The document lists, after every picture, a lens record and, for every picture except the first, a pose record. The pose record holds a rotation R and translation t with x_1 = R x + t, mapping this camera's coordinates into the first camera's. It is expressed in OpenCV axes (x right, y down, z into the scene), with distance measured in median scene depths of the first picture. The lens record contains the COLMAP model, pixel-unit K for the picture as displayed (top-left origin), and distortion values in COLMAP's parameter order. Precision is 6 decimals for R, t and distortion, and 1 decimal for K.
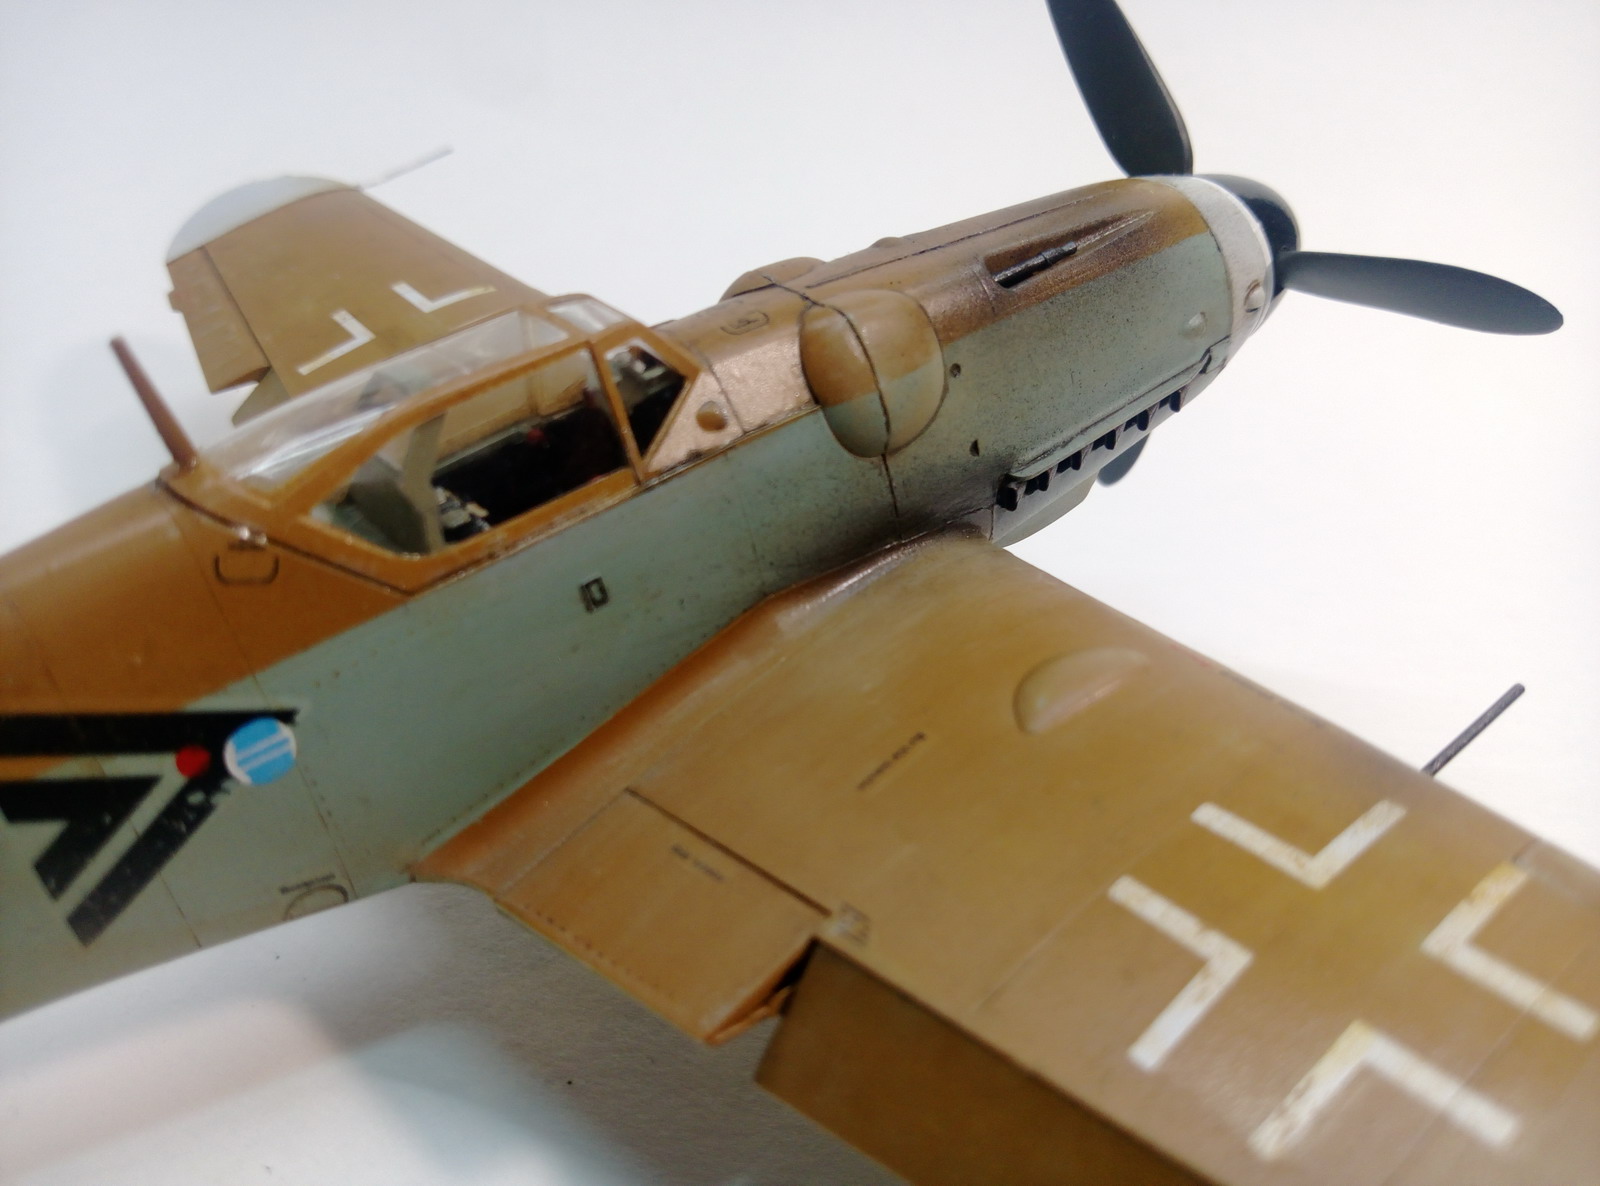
lens RADIAL K [[1346.7, 0, 806.8], [0, 1346.7, 593.2], [0, 0, 1]] dist [0.012965, -0.121729]
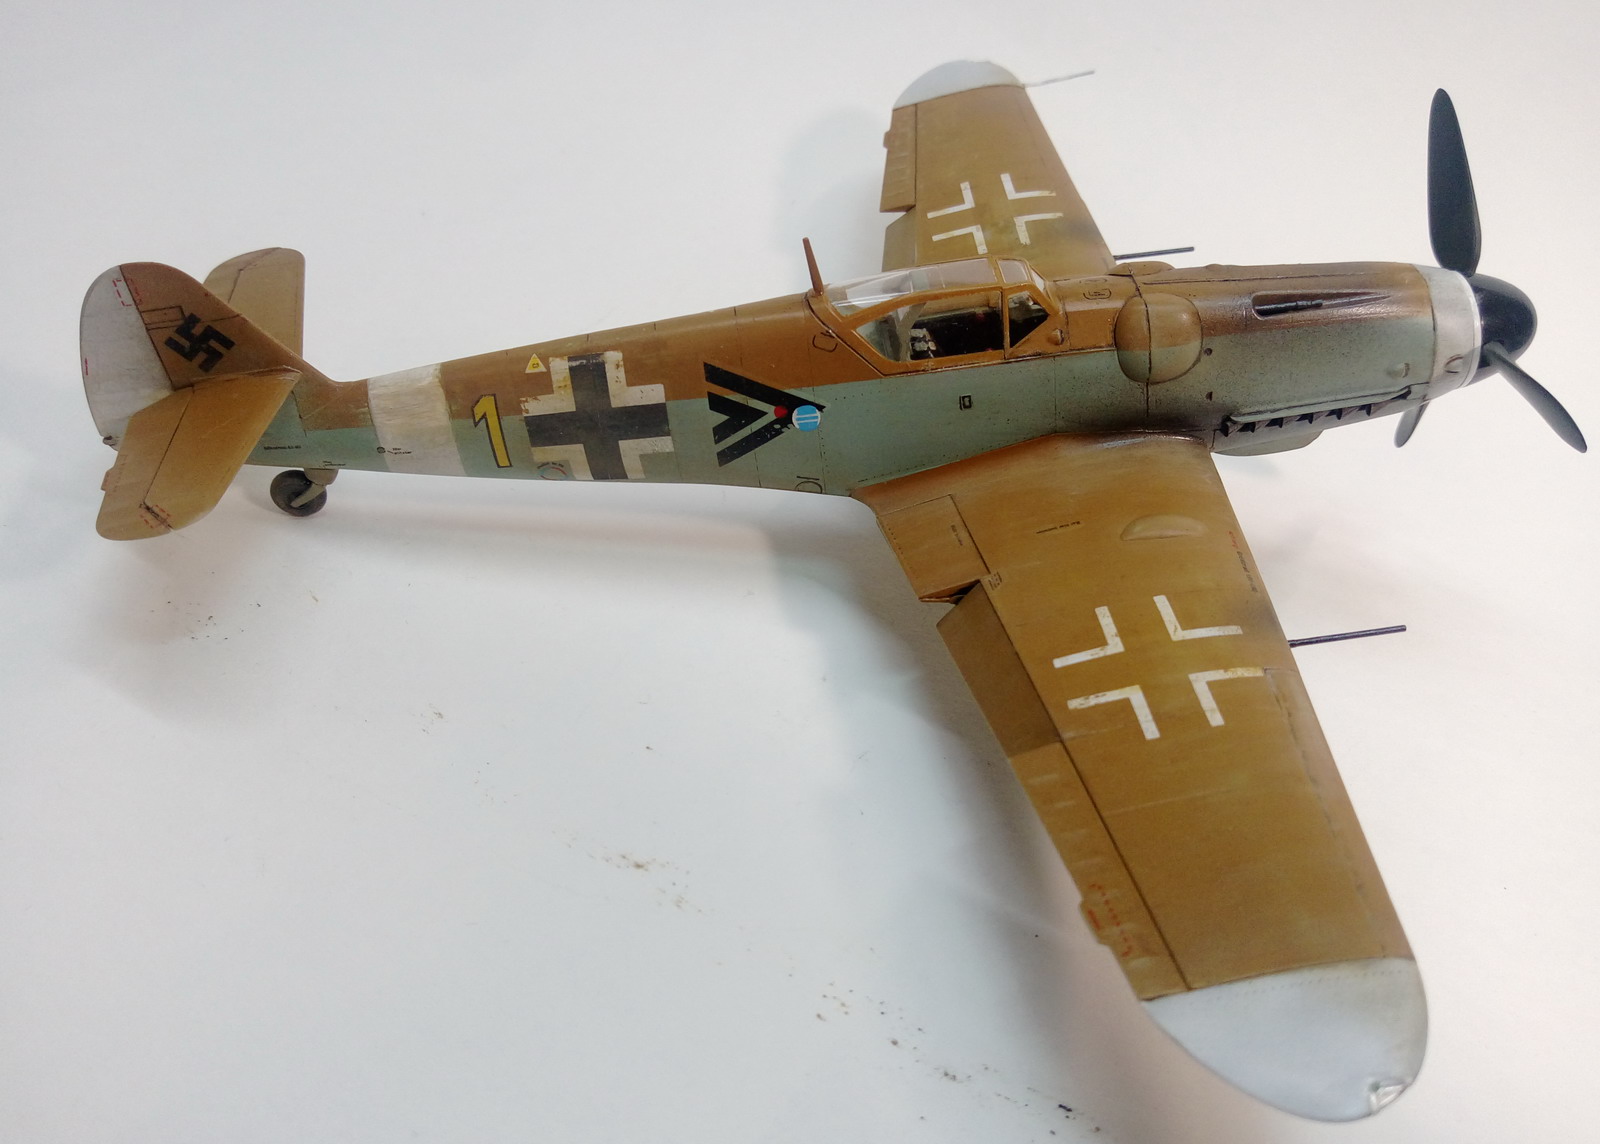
lens RADIAL K [[1364.6, 0, 806.8], [0, 1364.6, 609.8], [0, 0, 1]] dist [0.007358, -0.047112]
pose [[0.826229, 0.404607, -0.391968, 0.606199], [-0.318736, 0.909478, 0.266942, -0.194799], [0.464493, -0.095621, 0.880400, -1.037531]]
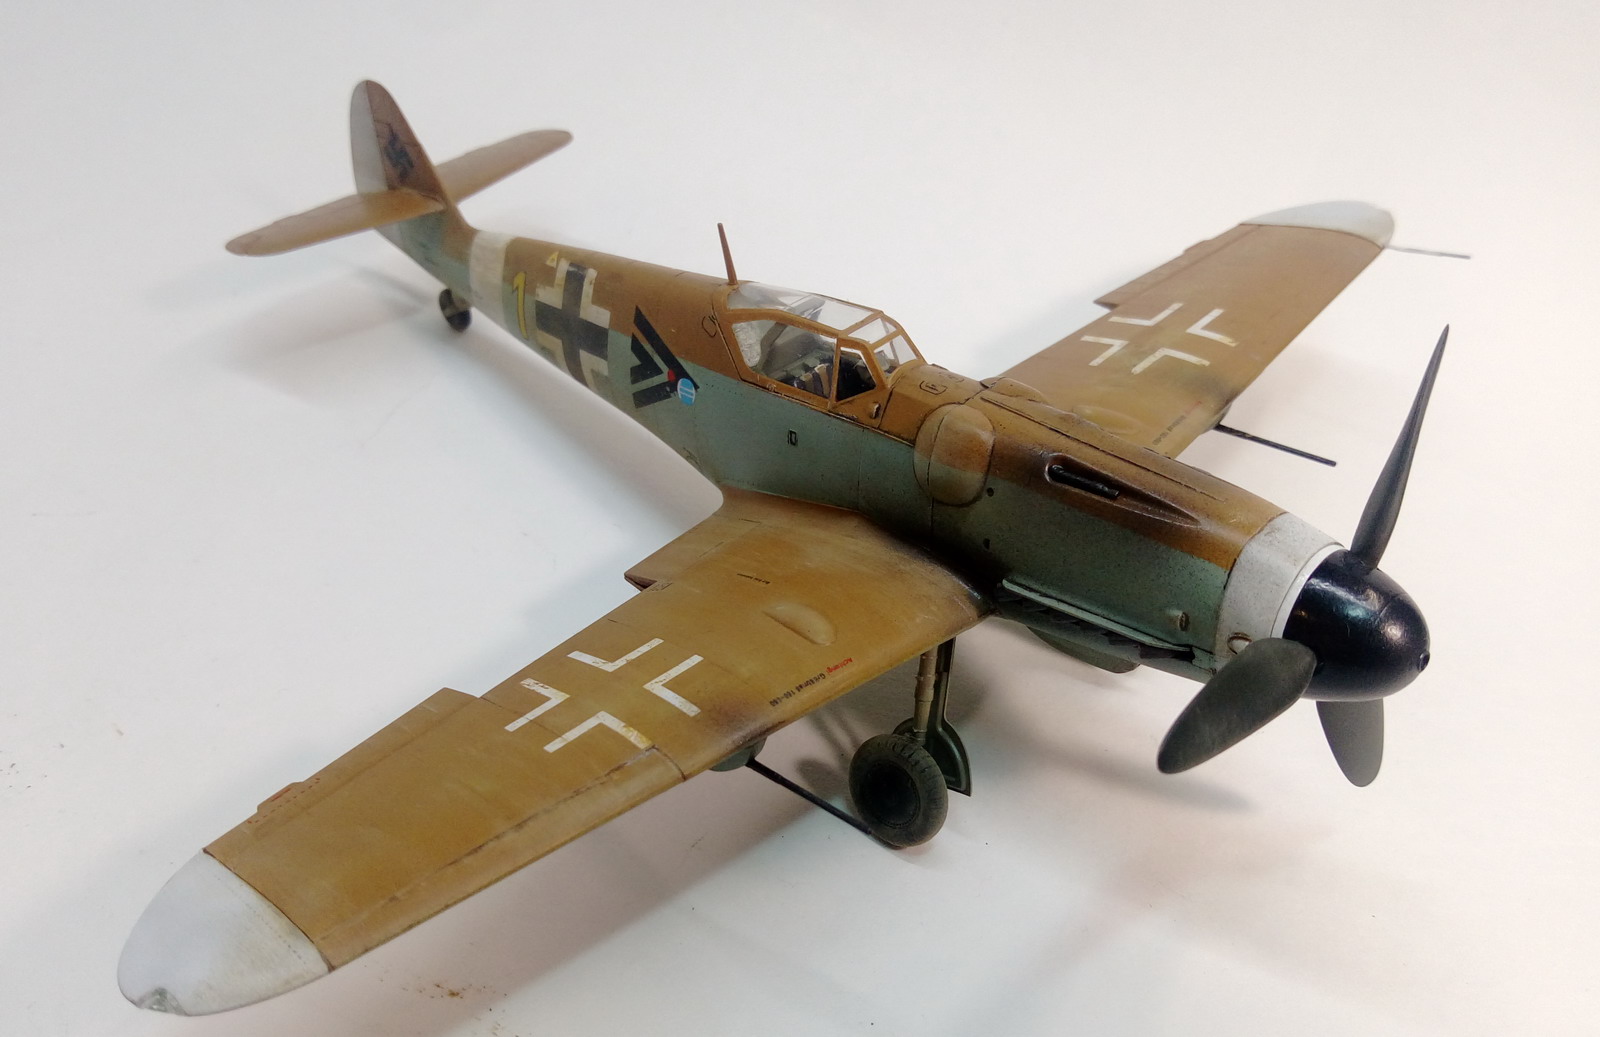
lens RADIAL K [[1510.2, 0, 797.4], [0, 1510.2, 527.2], [0, 0, 1]] dist [0.006284, 0.000000]
pose [[0.120613, 0.598143, -0.792261, 1.745418], [-0.513915, 0.720439, 0.465681, -0.975273], [0.849320, 0.350988, 0.394289, 0.143594]]
